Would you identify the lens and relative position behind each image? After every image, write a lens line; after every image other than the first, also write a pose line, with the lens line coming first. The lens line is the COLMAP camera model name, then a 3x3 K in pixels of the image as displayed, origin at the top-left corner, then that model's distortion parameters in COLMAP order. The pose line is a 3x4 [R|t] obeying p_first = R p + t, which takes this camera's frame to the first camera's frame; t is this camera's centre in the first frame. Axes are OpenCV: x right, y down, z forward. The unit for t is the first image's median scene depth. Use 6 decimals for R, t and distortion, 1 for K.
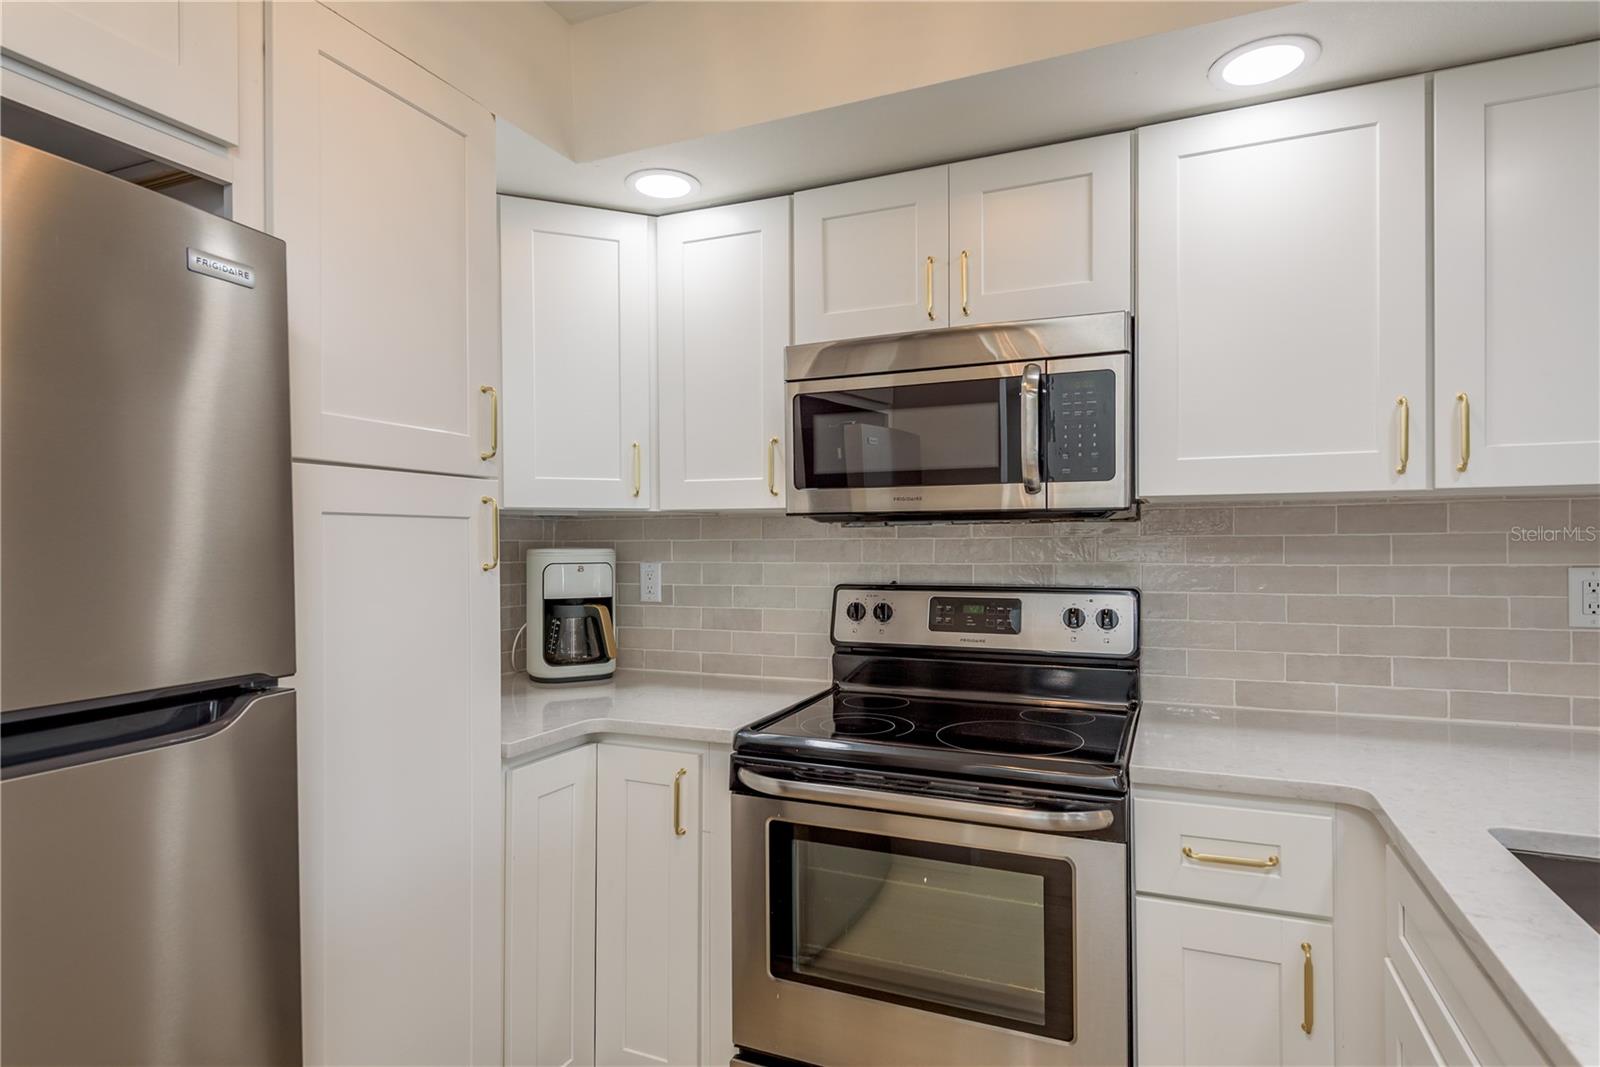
lens RADIAL K [[864.1, 0, 802.9], [0, 864.1, 537.5], [0, 0, 1]] dist [0.016655, -0.003348]
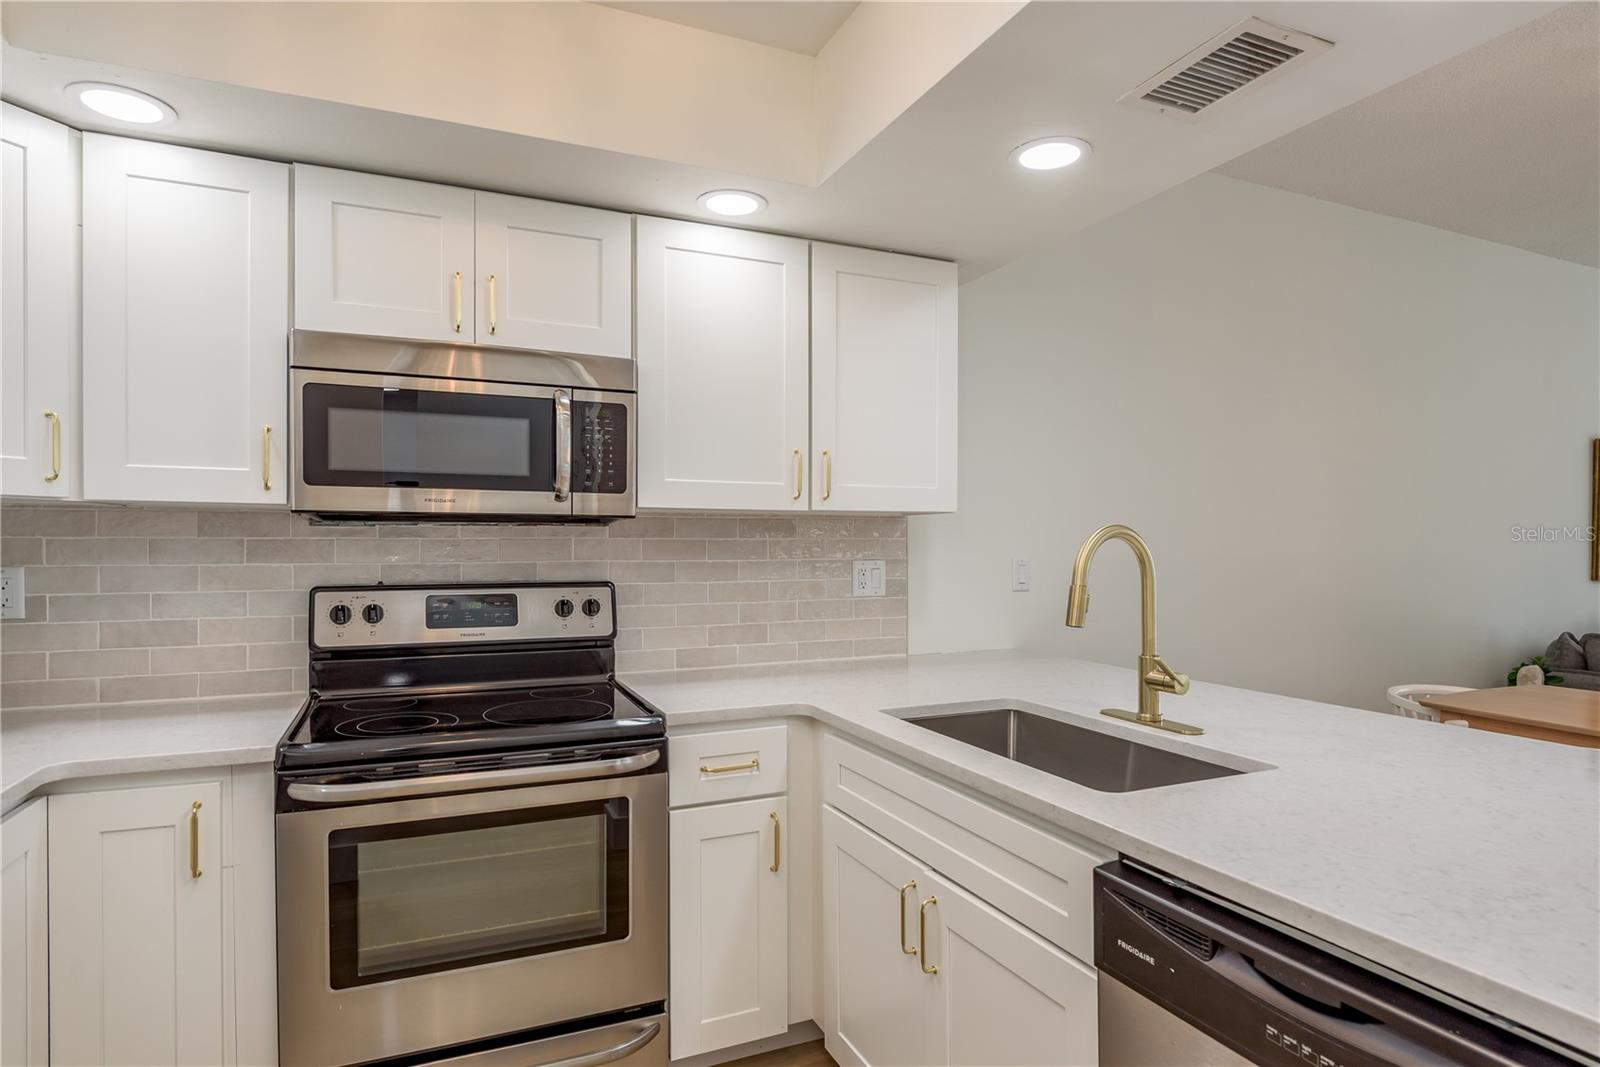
lens RADIAL K [[864.1, 0, 803.6], [0, 864.1, 542.2], [0, 0, 1]] dist [0.016655, -0.003348]
pose [[0.686265, 0.006982, 0.727318, -0.328451], [-0.008979, 0.999959, -0.001127, 0.002687], [-0.727296, -0.005757, 0.686299, -0.036505]]
